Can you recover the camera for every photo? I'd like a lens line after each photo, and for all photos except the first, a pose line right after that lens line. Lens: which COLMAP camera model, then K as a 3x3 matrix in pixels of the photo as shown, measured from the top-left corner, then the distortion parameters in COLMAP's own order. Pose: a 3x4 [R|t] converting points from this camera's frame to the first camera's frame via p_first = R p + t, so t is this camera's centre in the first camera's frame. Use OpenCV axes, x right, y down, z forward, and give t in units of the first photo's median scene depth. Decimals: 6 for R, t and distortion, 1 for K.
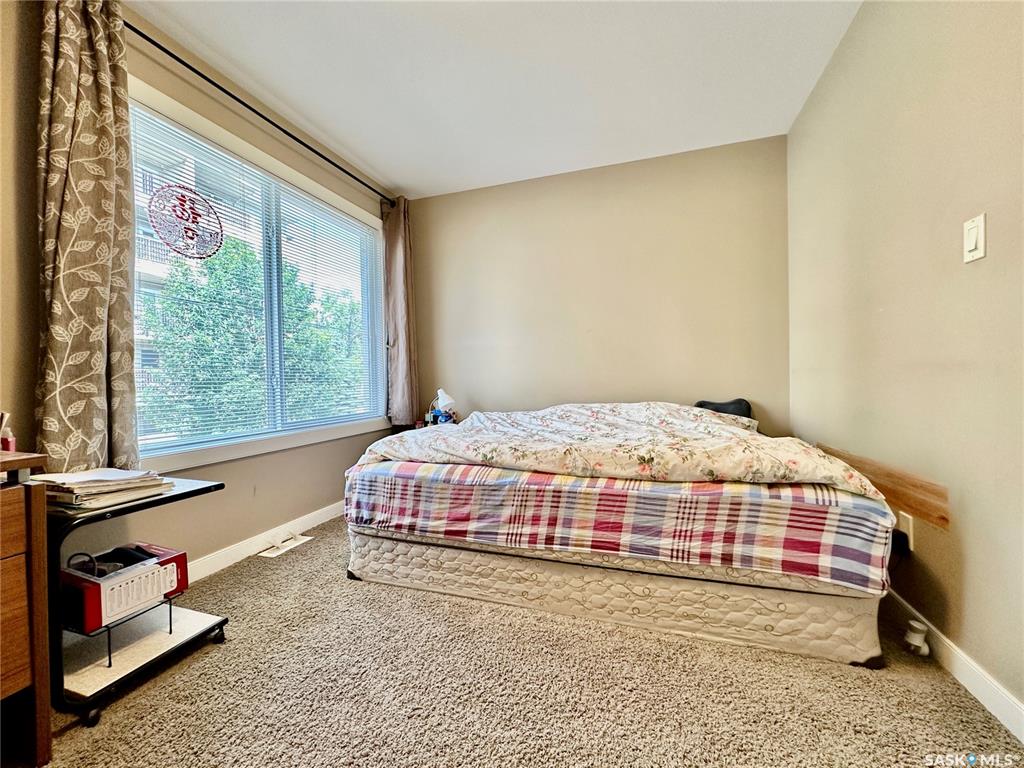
lens RADIAL K [[408.5, 0, 510.2], [0, 408.5, 383.8], [0, 0, 1]] dist [-0.002177, 0.000663]
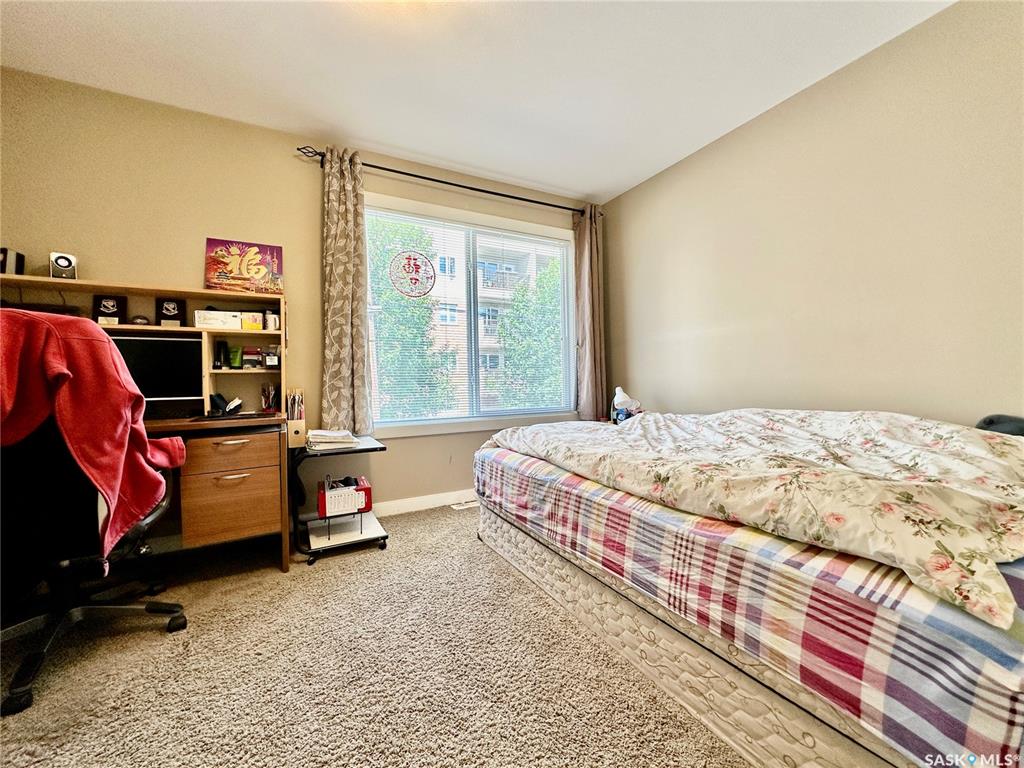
lens RADIAL K [[408.5, 0, 510.3], [0, 408.5, 383.9], [0, 0, 1]] dist [-0.002177, 0.000663]
pose [[0.729106, 0.010414, -0.684321, 0.682414], [-0.003180, 0.999925, 0.011828, -0.012727], [0.684393, -0.006448, 0.729085, 0.200315]]
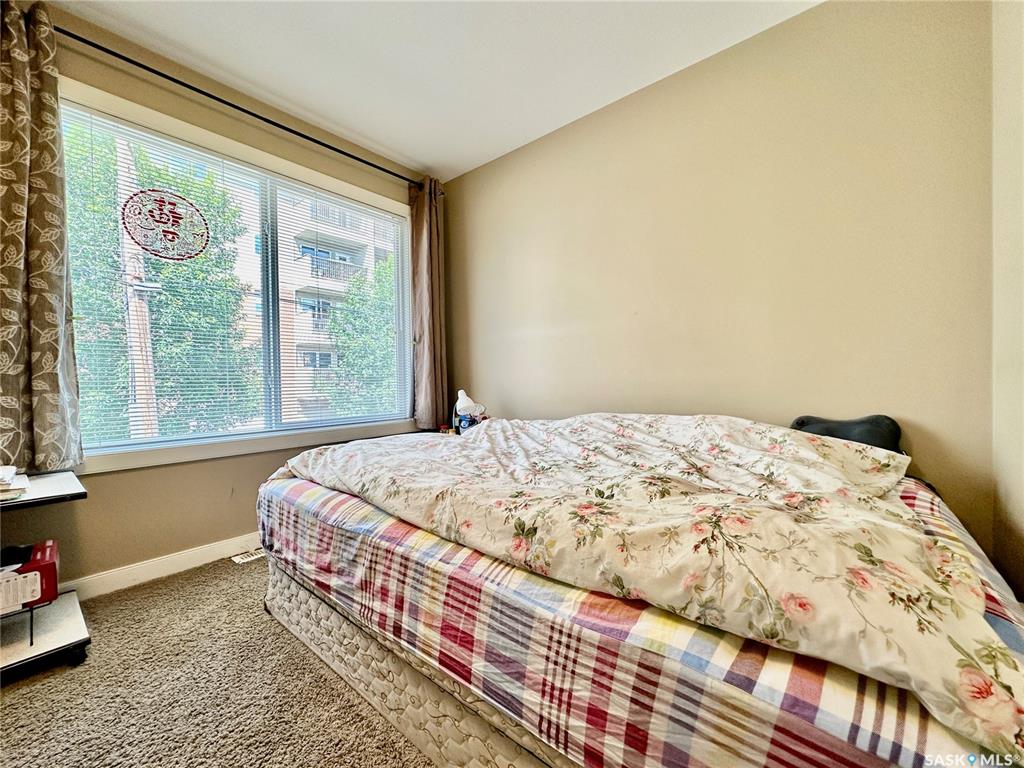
lens RADIAL K [[408.5, 0, 509.8], [0, 408.5, 383.8], [0, 0, 1]] dist [-0.002177, 0.000663]
pose [[0.930884, 0.009711, -0.365186, 0.521797], [-0.007825, 0.999947, 0.006645, -0.015246], [0.365231, -0.003328, 0.930911, 0.487689]]
